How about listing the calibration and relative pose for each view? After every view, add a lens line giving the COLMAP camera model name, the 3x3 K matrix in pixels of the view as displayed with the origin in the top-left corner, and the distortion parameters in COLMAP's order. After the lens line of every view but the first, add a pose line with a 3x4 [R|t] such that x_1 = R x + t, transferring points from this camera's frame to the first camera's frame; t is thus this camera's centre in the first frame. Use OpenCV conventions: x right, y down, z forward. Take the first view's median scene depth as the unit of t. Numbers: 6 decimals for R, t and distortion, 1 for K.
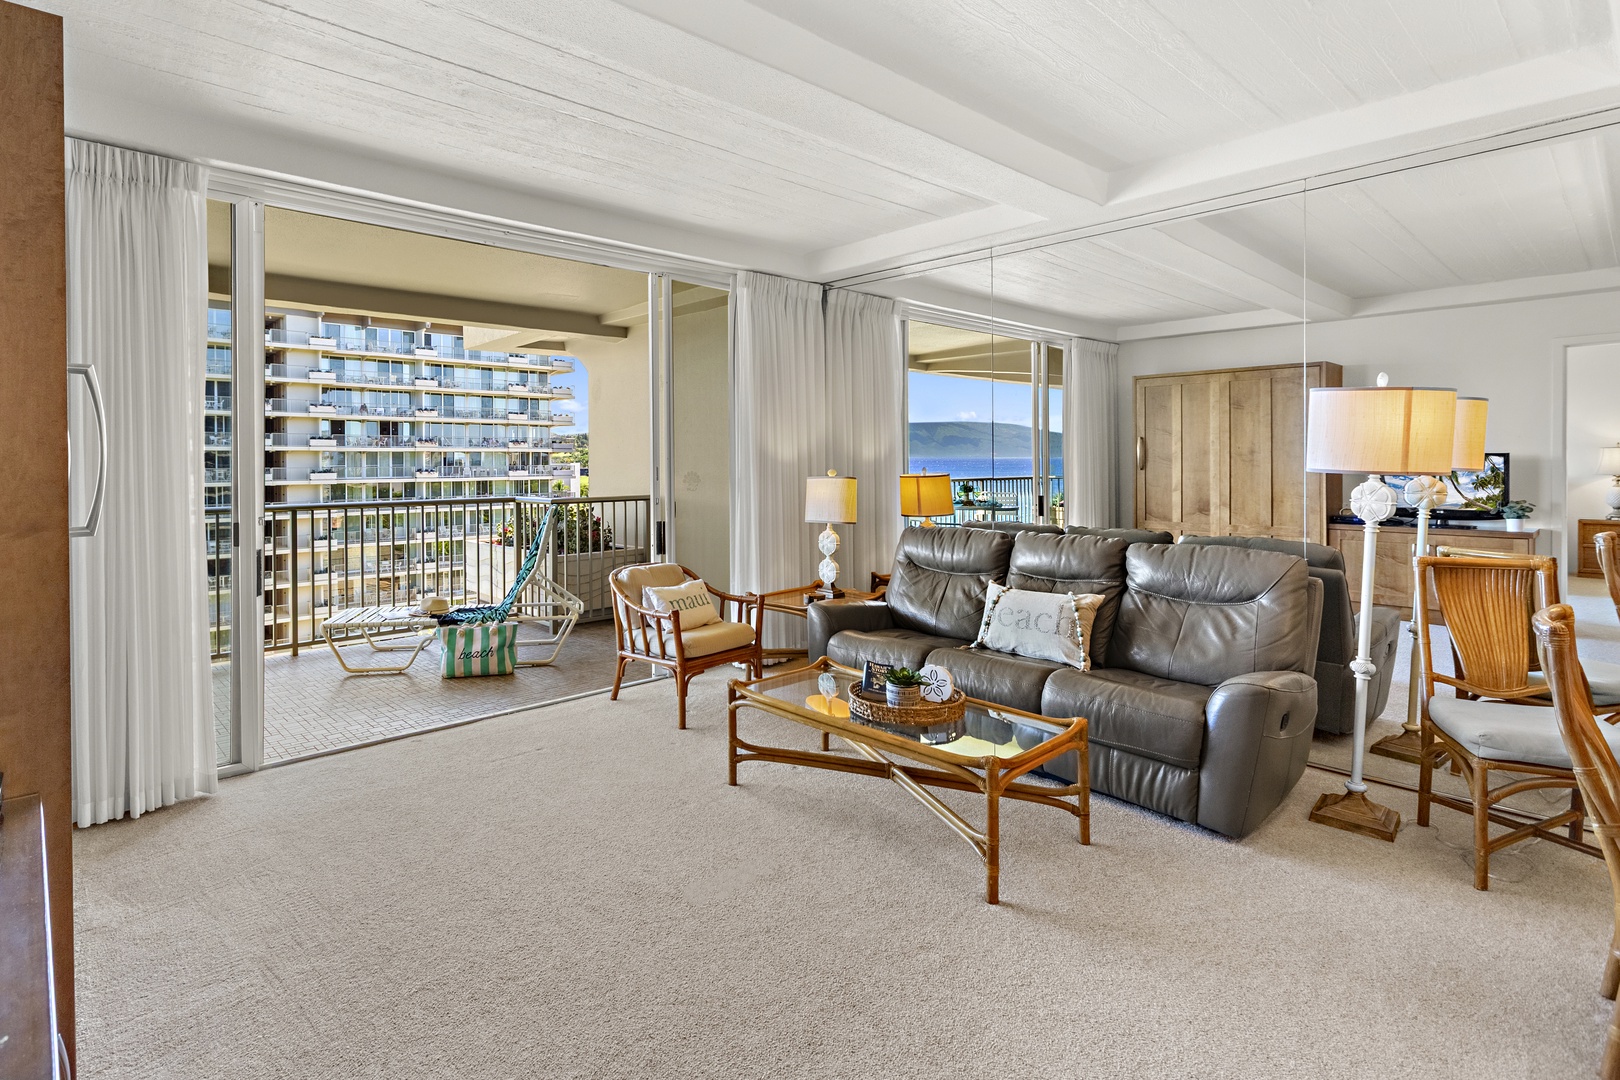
lens RADIAL K [[805.7, 0, 715.6], [0, 805.7, 464.4], [0, 0, 1]] dist [0.001744, -0.000136]
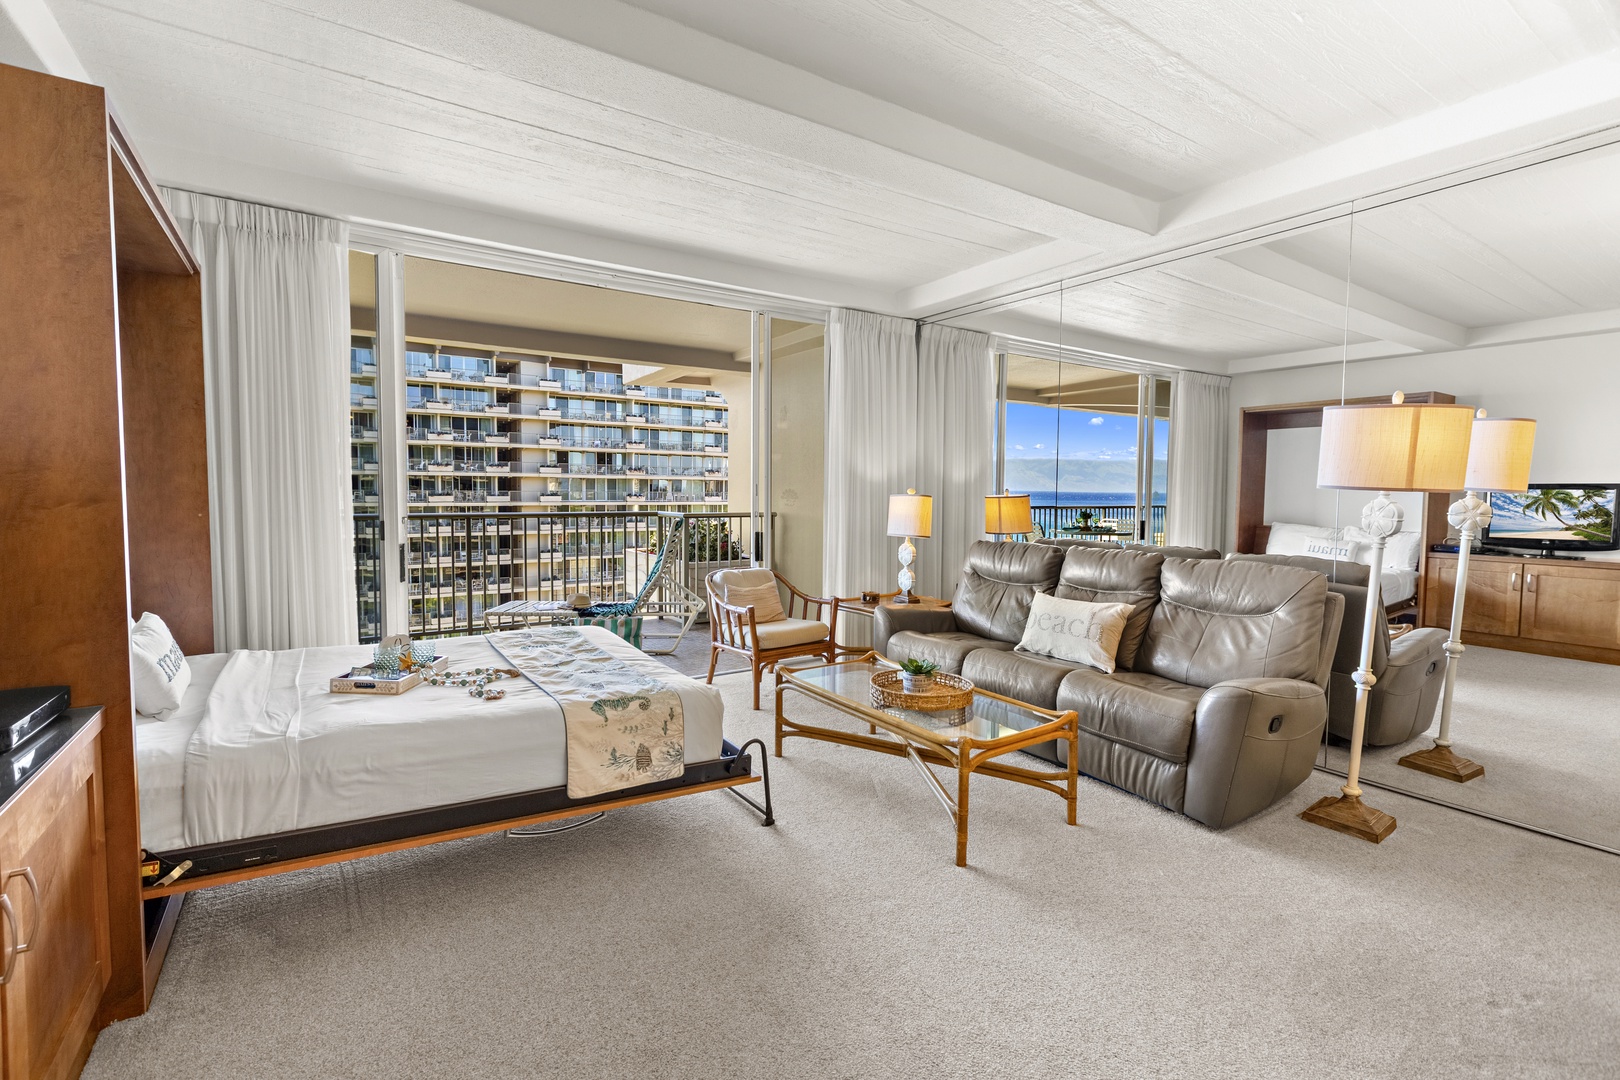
lens RADIAL K [[718.2, 0, 801.5], [0, 718.2, 528.0], [0, 0, 1]] dist [0.000535, 0.000408]
pose [[0.992111, 0.020390, -0.123691, 0.105063], [-0.014479, 0.998718, 0.048499, 0.013283], [0.124521, -0.046326, 0.991135, 0.002296]]
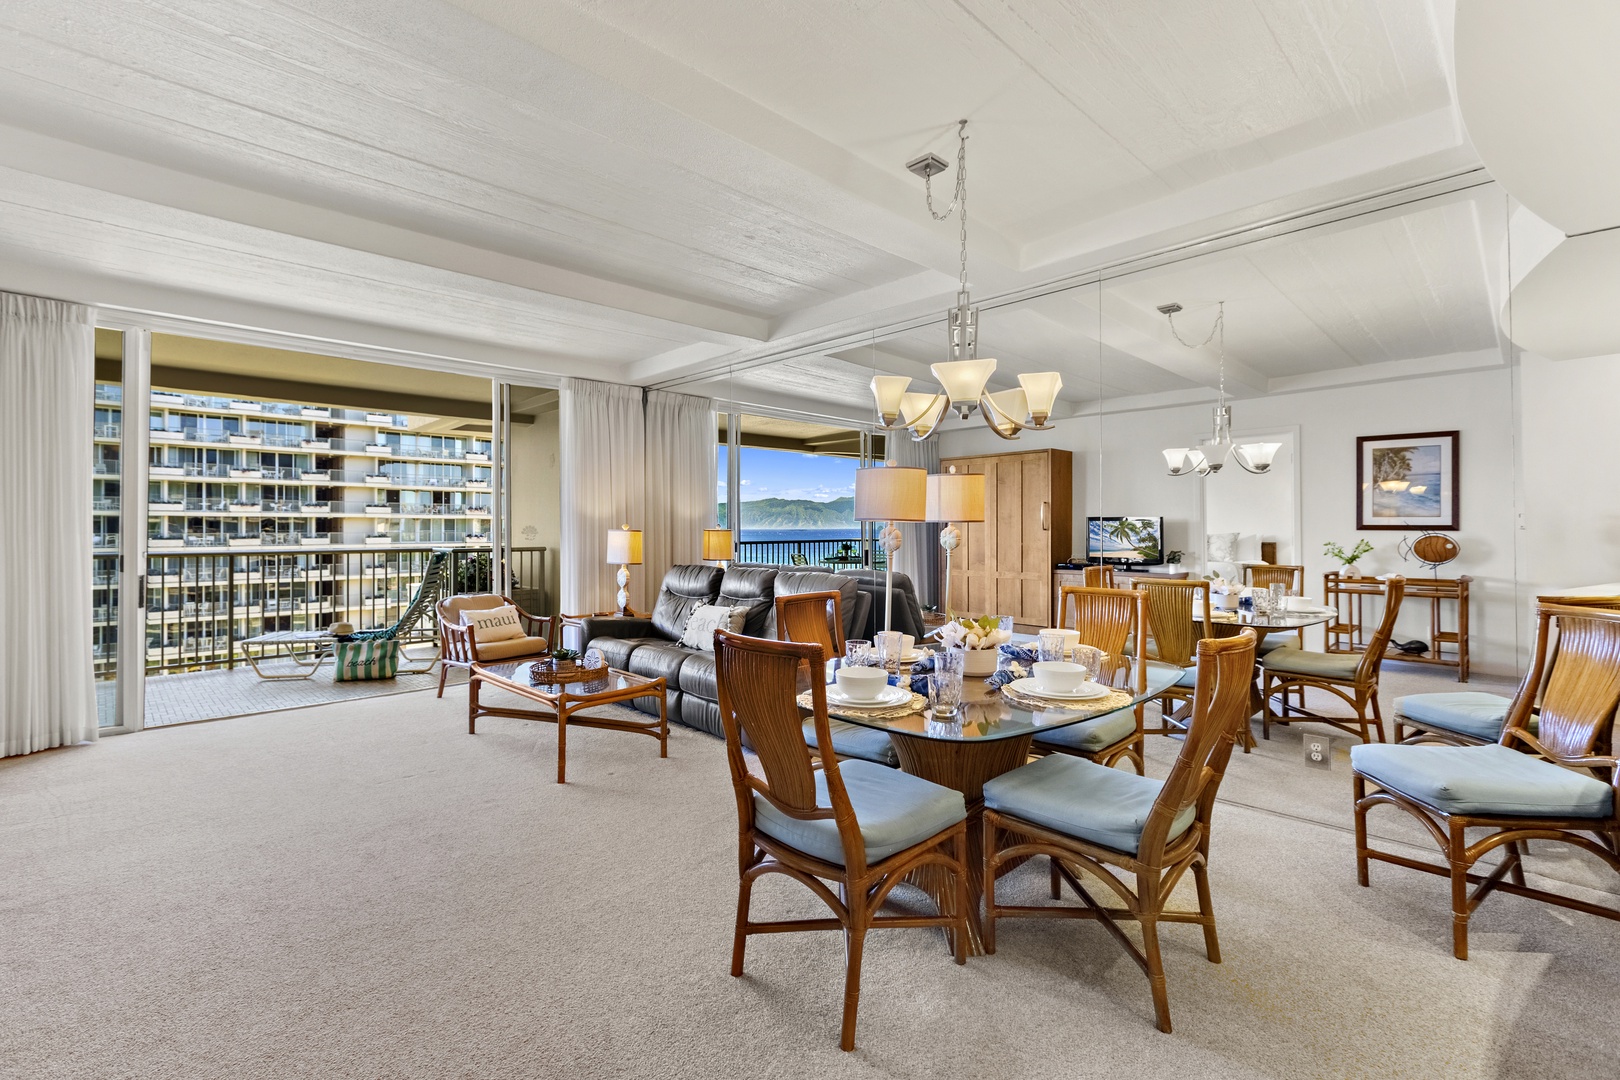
lens RADIAL K [[721.7, 0, 799.4], [0, 721.7, 523.2], [0, 0, 1]] dist [0.002149, -0.000432]
pose [[0.998176, 0.005446, 0.060125, 0.323041], [-0.004637, 0.999897, -0.013588, 0.017657], [-0.060192, 0.013284, 0.998098, -0.213121]]
